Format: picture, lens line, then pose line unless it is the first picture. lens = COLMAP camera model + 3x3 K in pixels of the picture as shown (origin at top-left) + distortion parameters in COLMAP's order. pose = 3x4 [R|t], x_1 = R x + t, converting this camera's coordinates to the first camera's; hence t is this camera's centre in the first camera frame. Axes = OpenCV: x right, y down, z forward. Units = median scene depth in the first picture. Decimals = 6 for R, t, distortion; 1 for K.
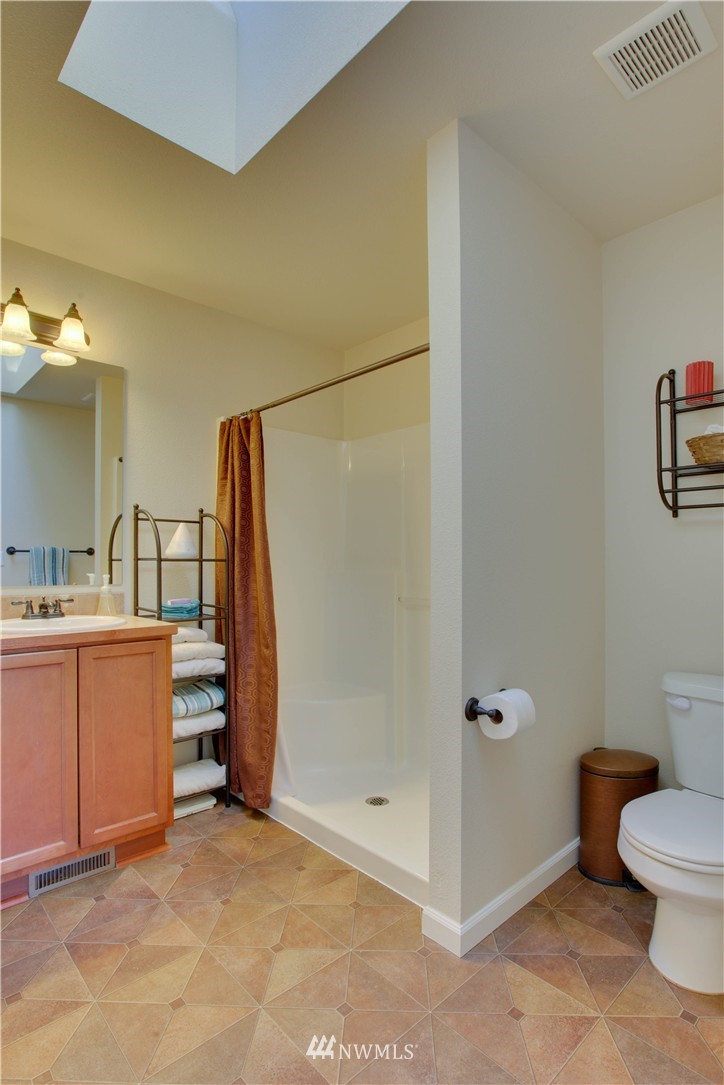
lens RADIAL K [[558.5, 0, 361.2], [0, 558.5, 556.7], [0, 0, 1]] dist [0.000342, 0.000699]
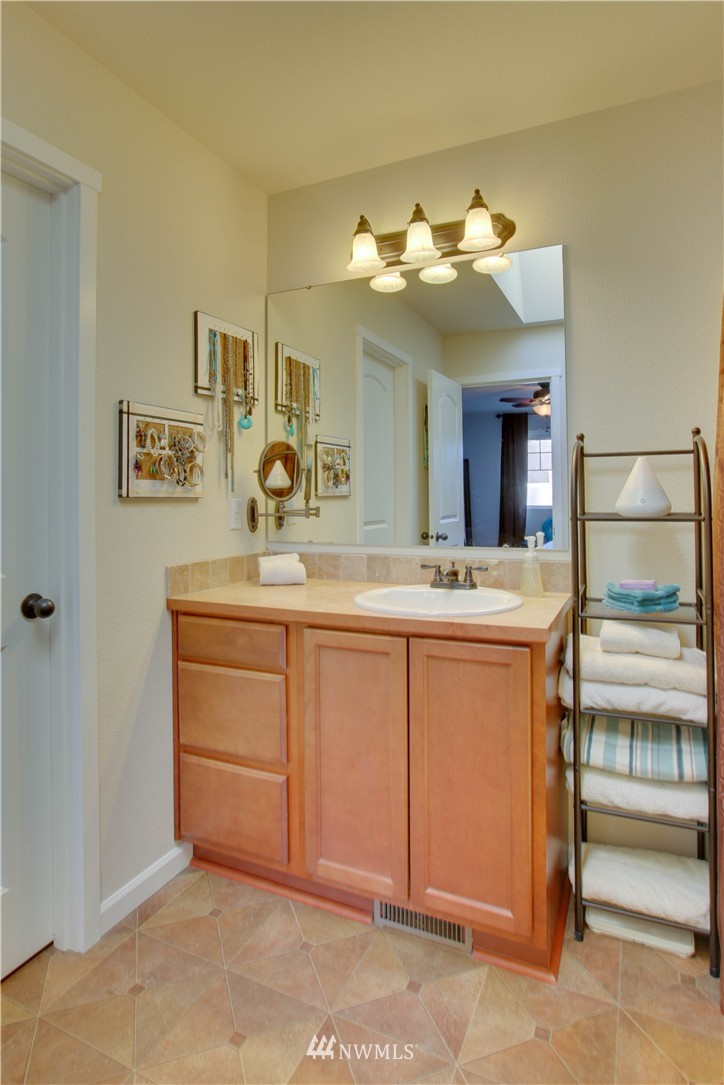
lens RADIAL K [[589.8, 0, 361.8], [0, 589.8, 495.4], [0, 0, 1]] dist [-0.000156, 0.000478]
pose [[0.373290, -0.014631, -0.927600, 0.195162], [0.024048, 0.999692, -0.006090, -0.024869], [0.927403, -0.020033, 0.373526, 0.551080]]
